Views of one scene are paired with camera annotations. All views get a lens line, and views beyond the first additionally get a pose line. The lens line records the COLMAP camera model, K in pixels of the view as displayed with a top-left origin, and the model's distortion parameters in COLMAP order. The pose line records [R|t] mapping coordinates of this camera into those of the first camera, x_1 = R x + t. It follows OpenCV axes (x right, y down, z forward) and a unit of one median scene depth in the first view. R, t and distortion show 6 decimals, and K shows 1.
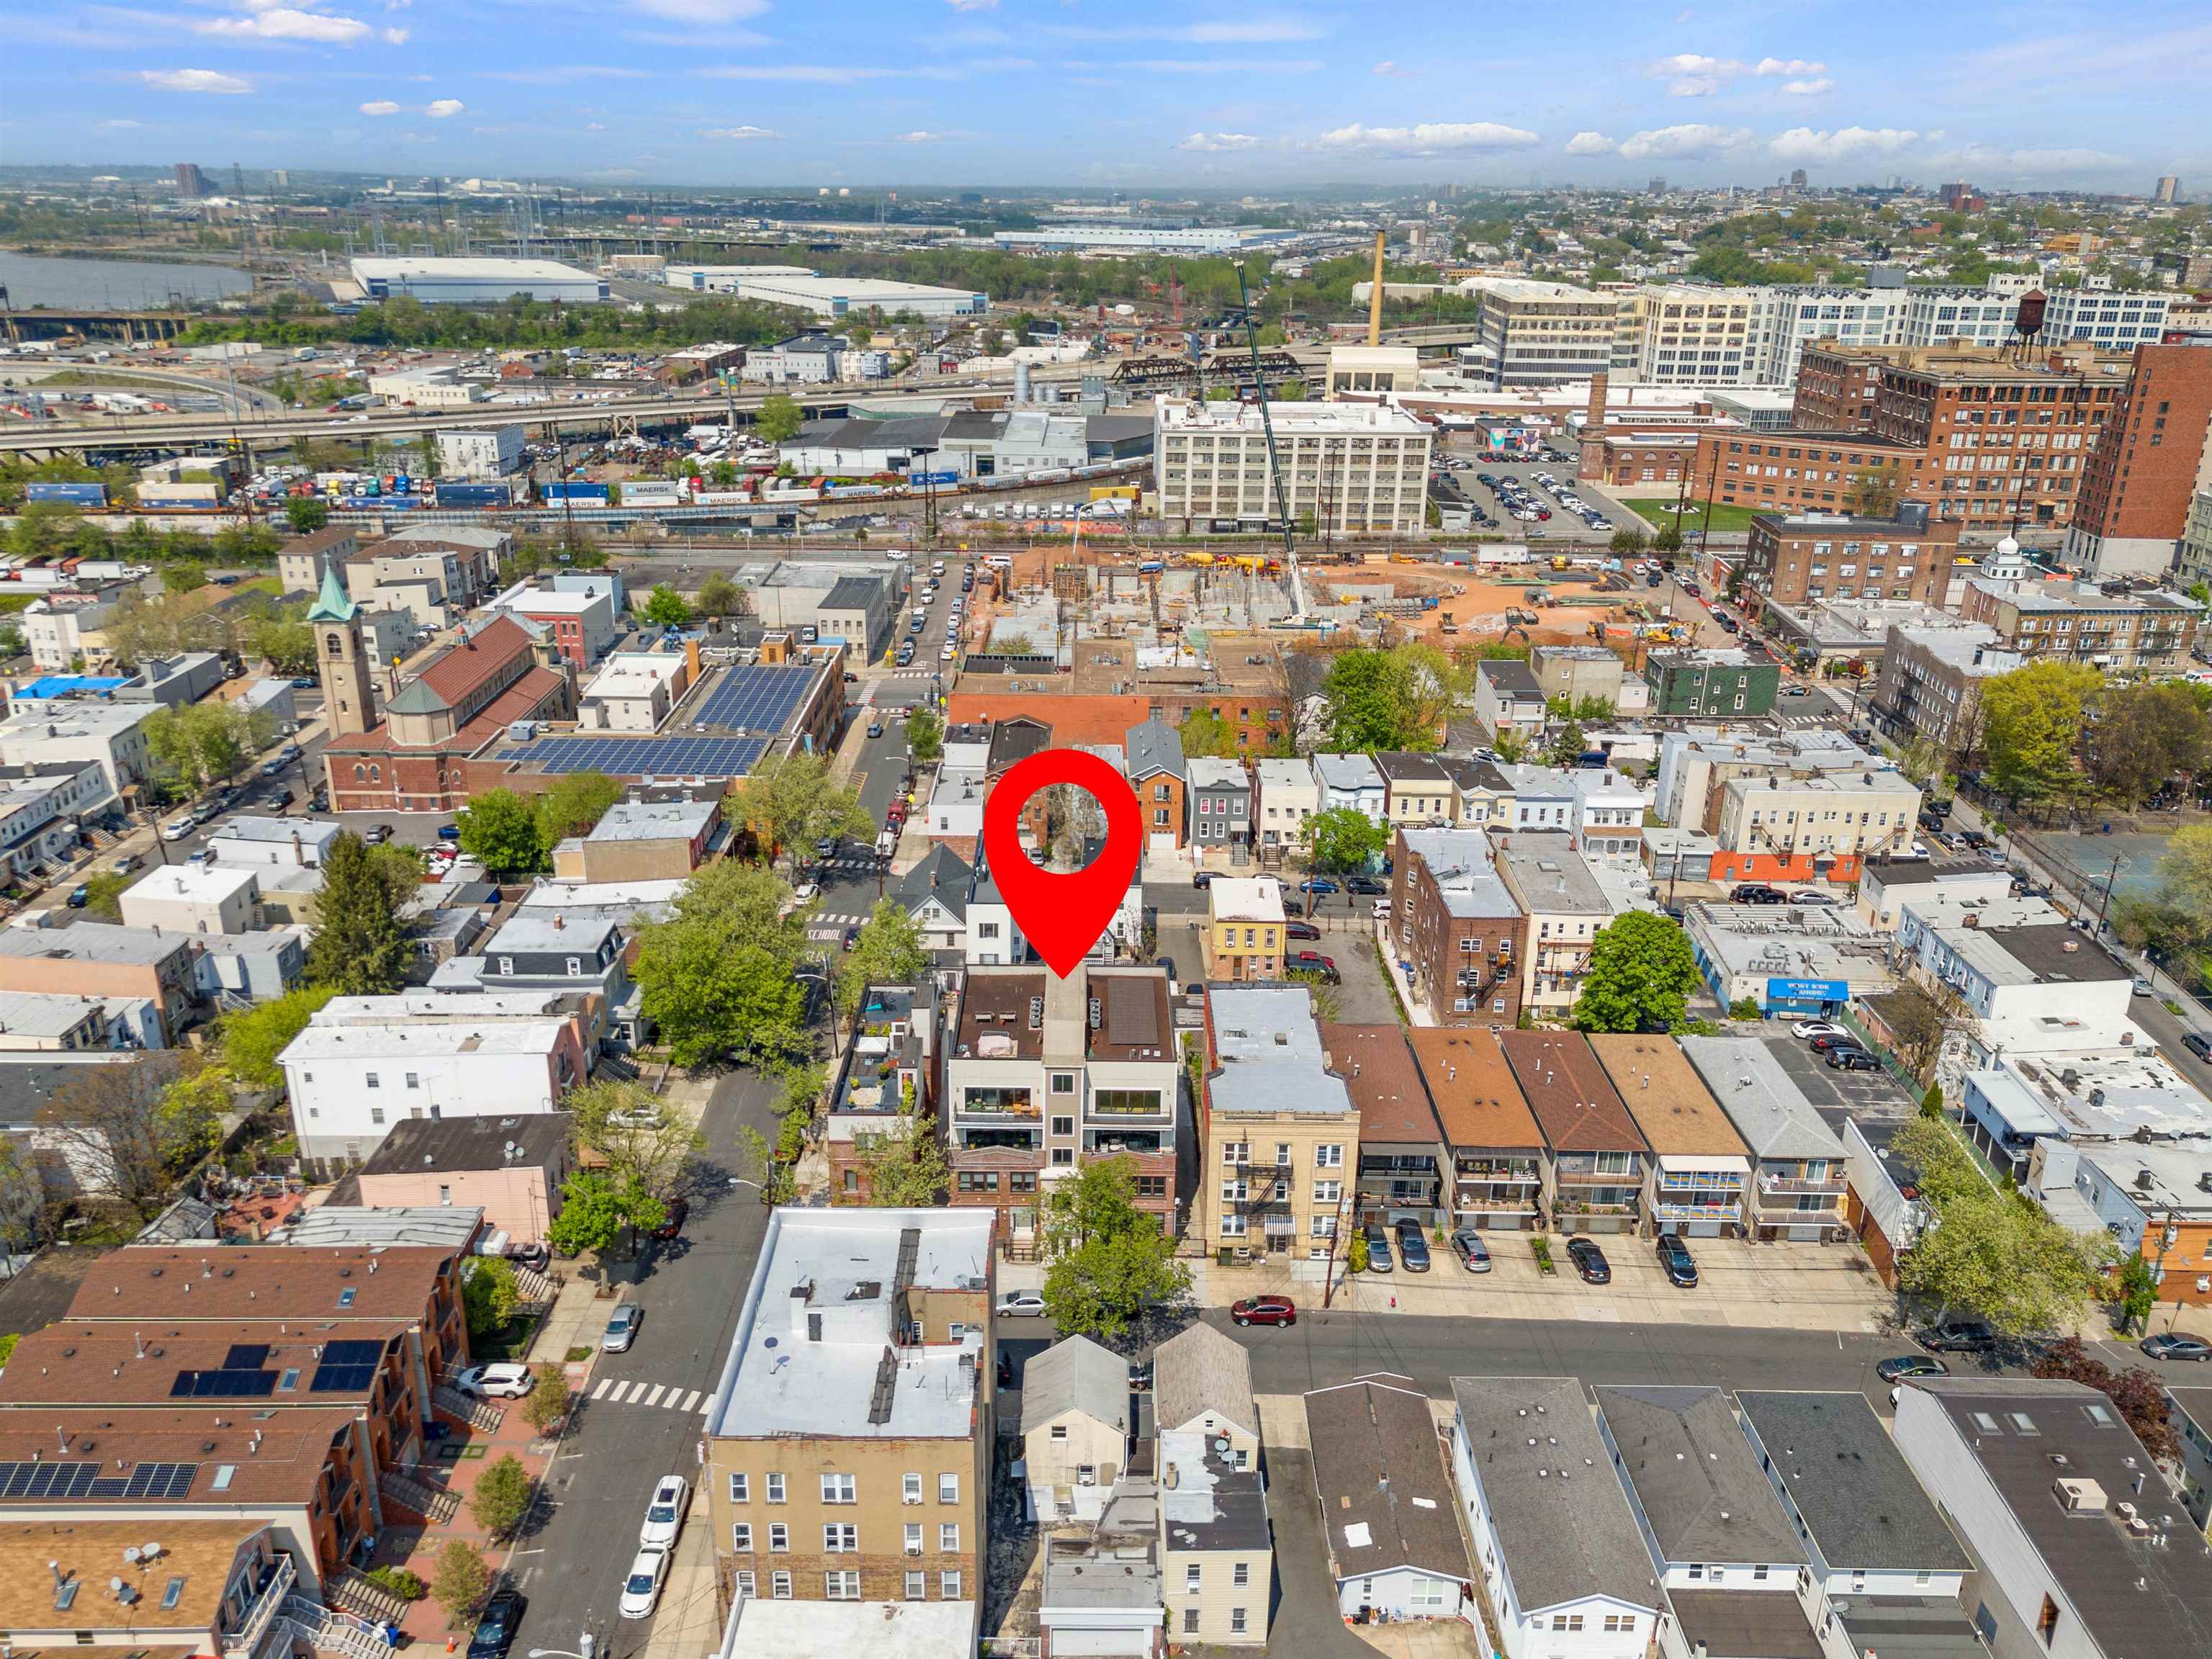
lens RADIAL K [[1699.7, 0, 1106.0], [0, 1699.7, 829.5], [0, 0, 1]] dist [0.117462, -0.168195]
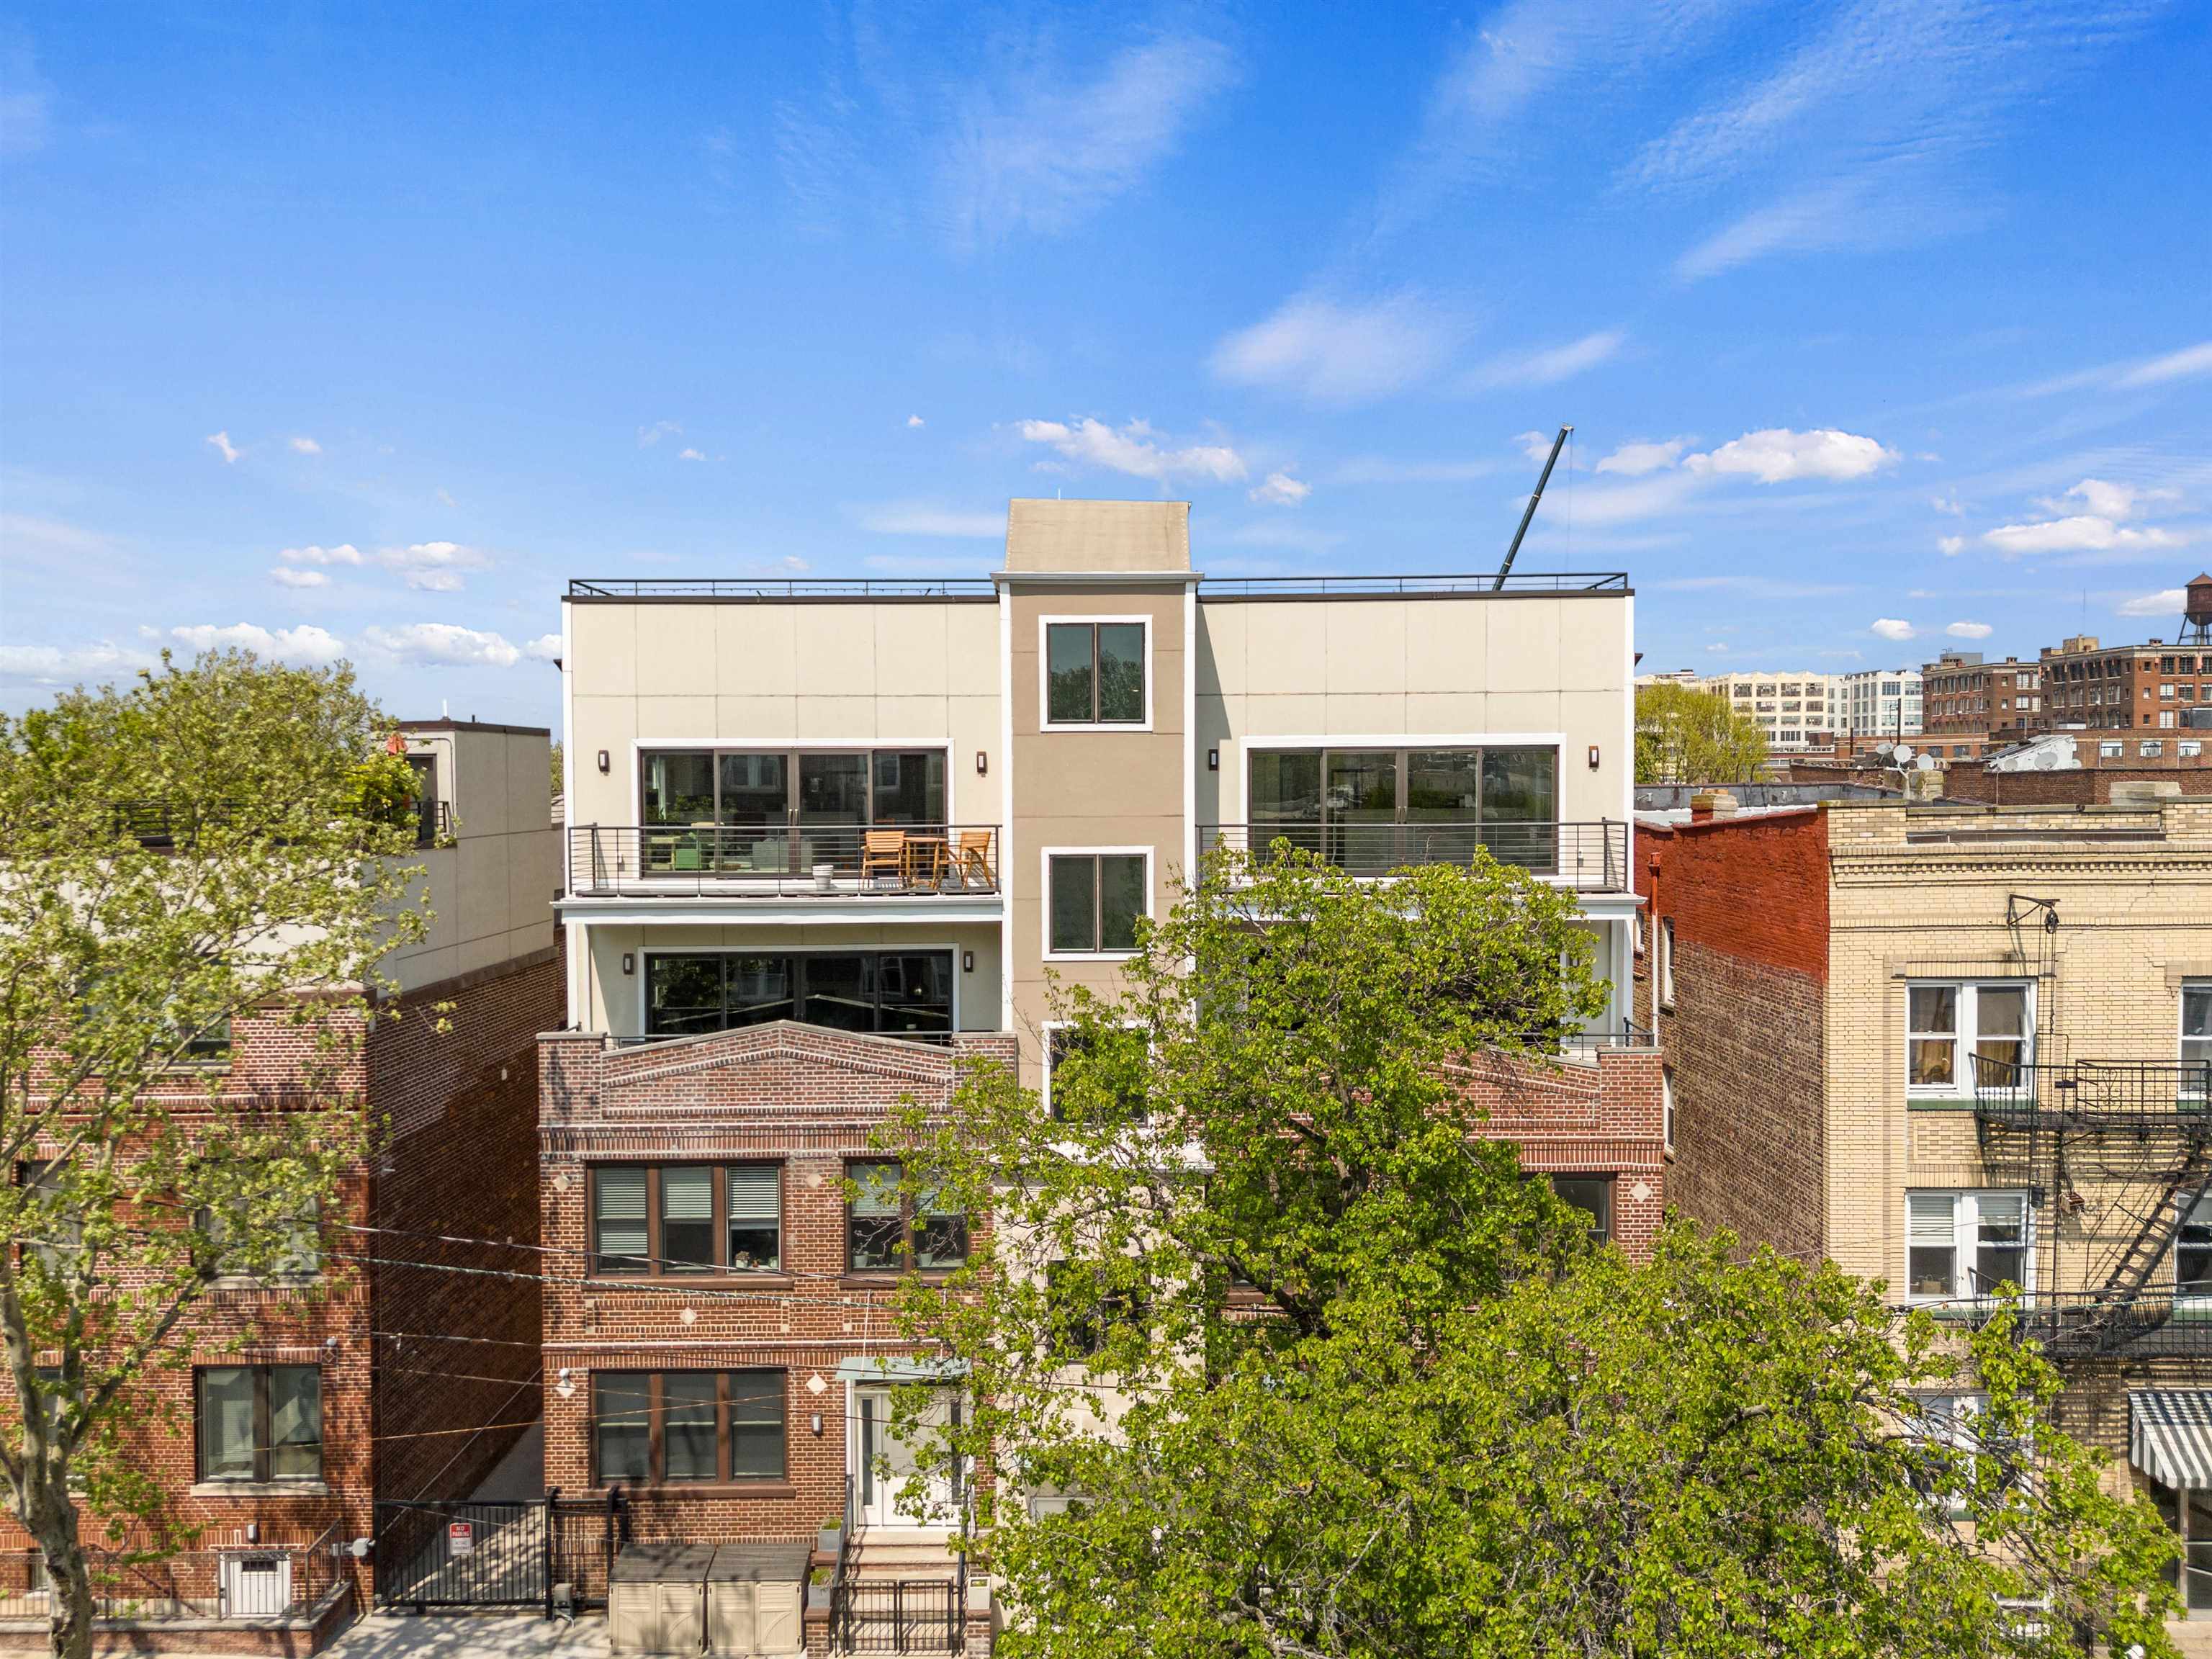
lens RADIAL K [[1628.2, 0, 1106.0], [0, 1628.2, 829.5], [0, 0, 1]] dist [0.073994, -0.072963]
pose [[0.999738, -0.019194, -0.012497, -0.012162], [0.014160, 0.946831, -0.321420, 0.127009], [0.018002, 0.321159, 0.946854, 0.451305]]
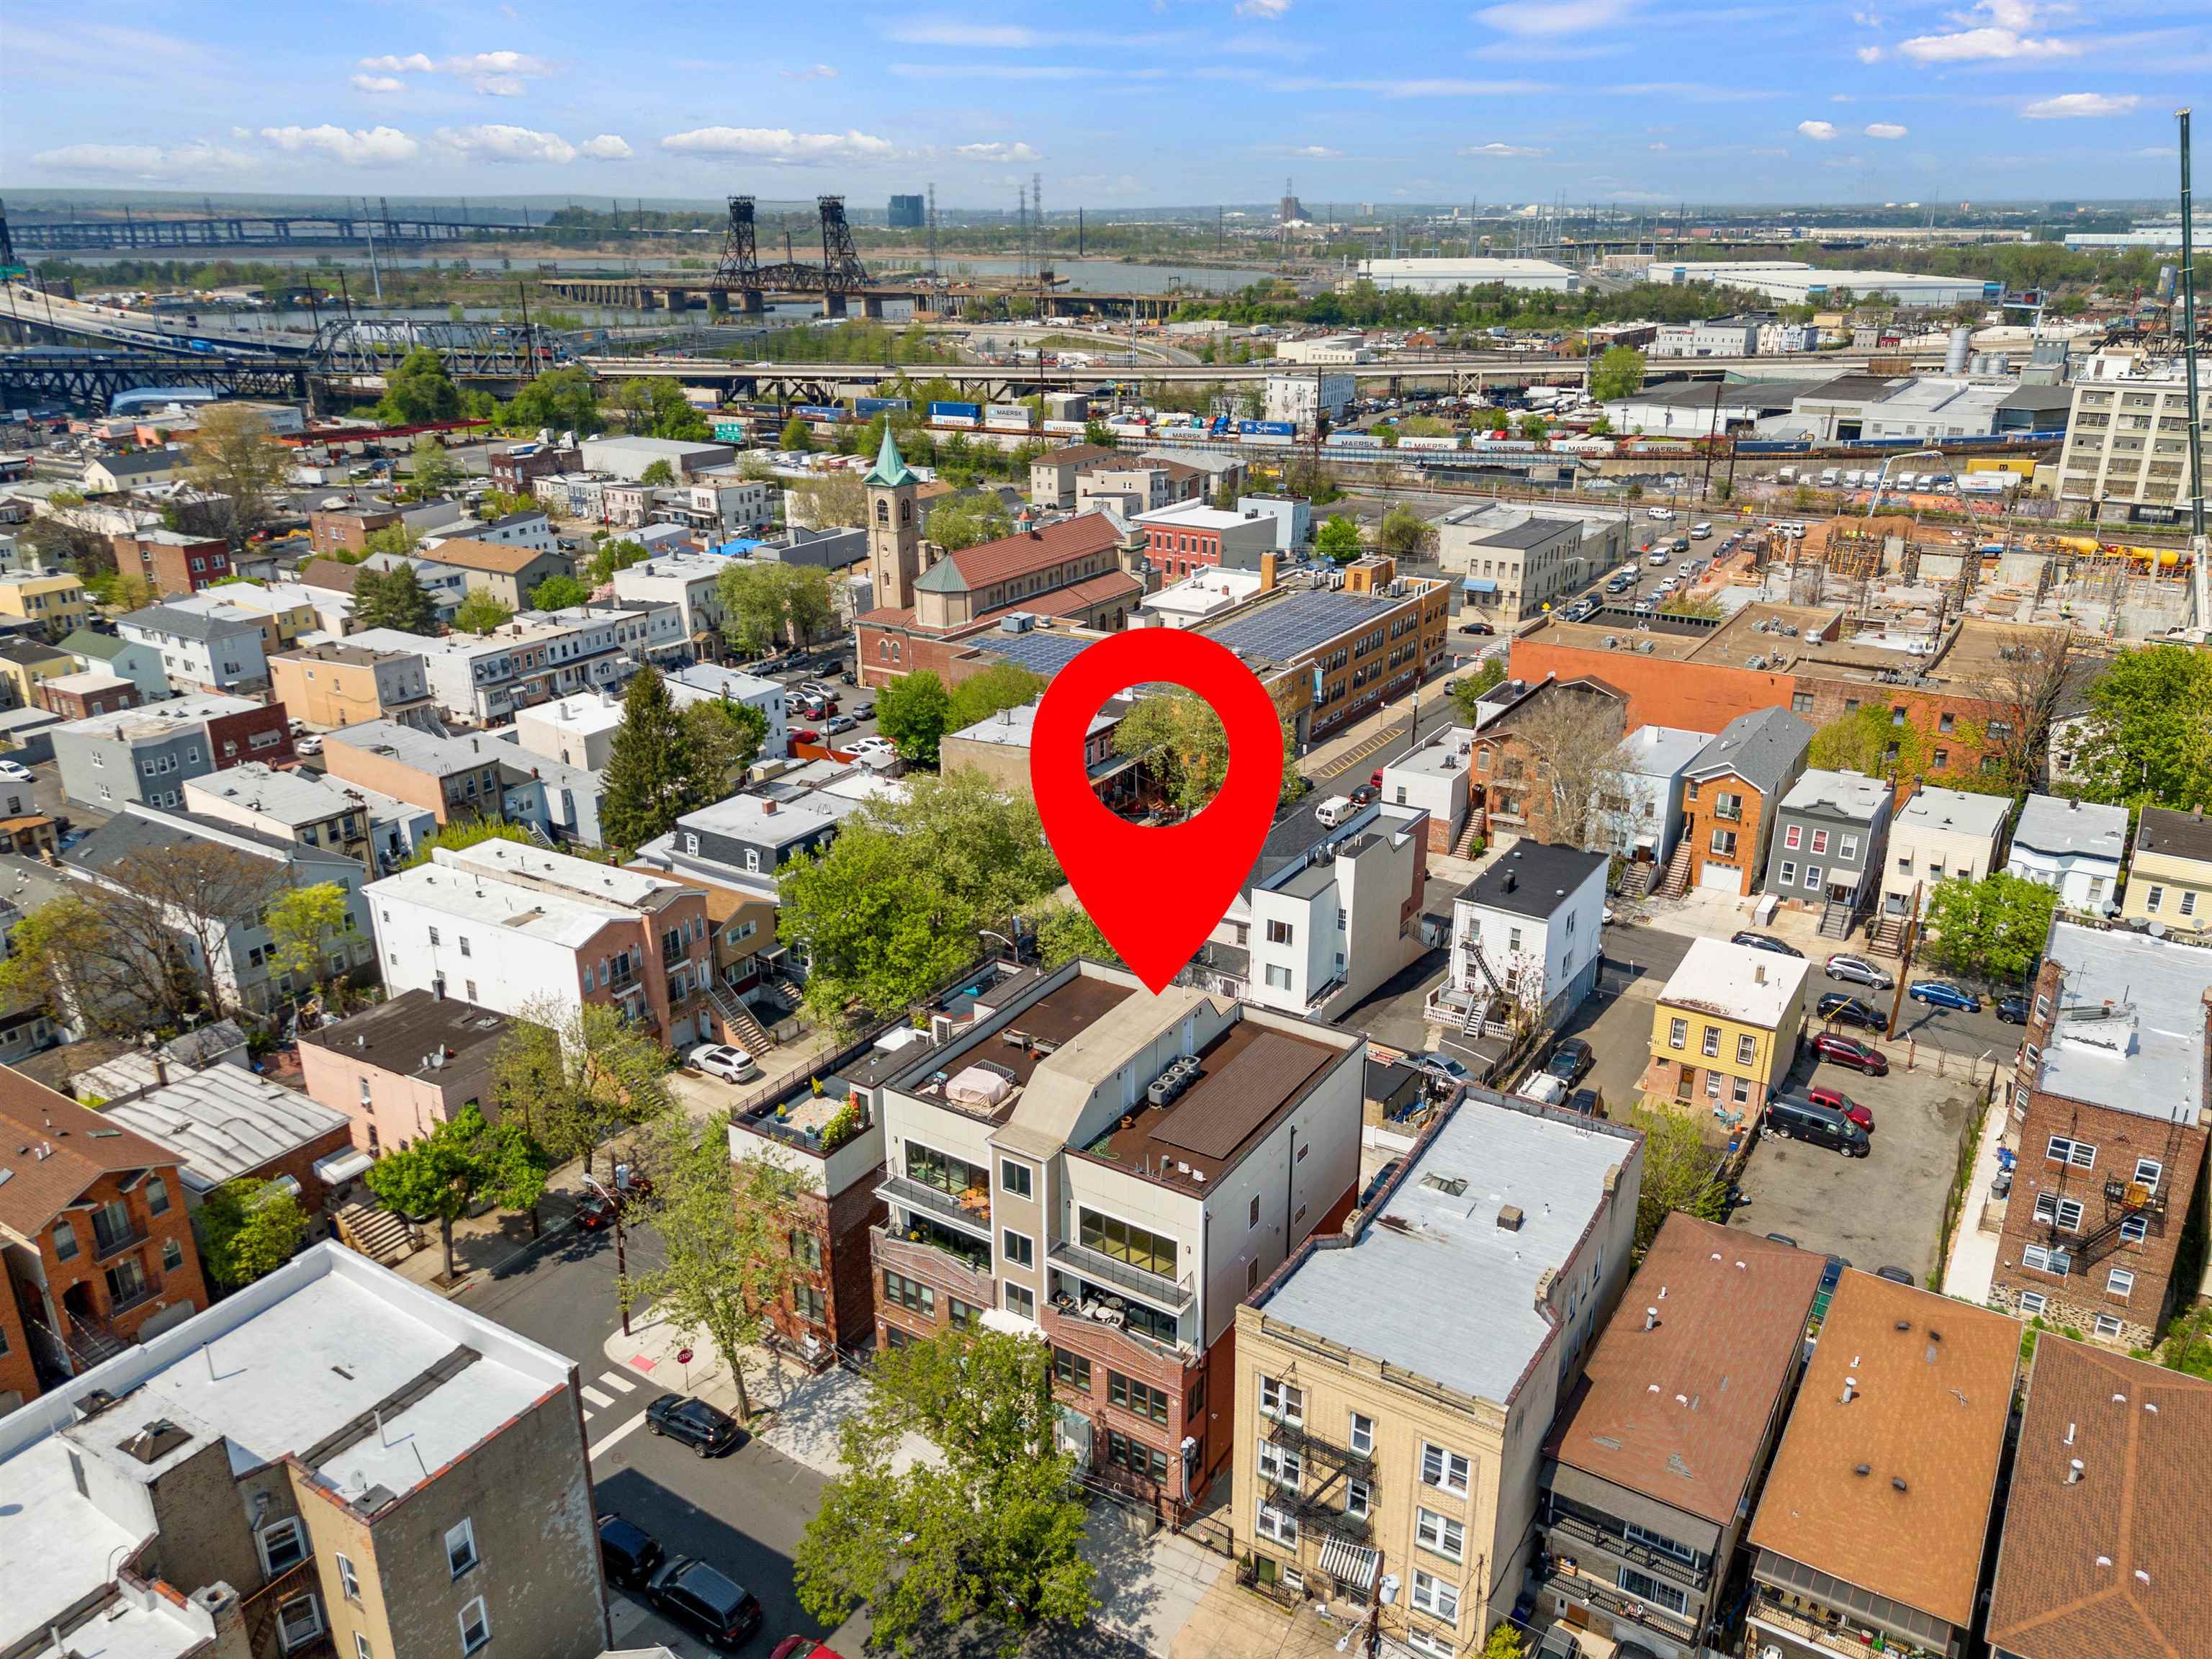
lens RADIAL K [[1628.2, 0, 1106.0], [0, 1628.2, 829.5], [0, 0, 1]] dist [0.073994, -0.072963]
pose [[0.838401, 0.177093, -0.515481, 0.147722], [-0.177415, 0.982909, 0.049123, -0.000908], [0.515371, 0.050269, 0.855492, 0.291947]]
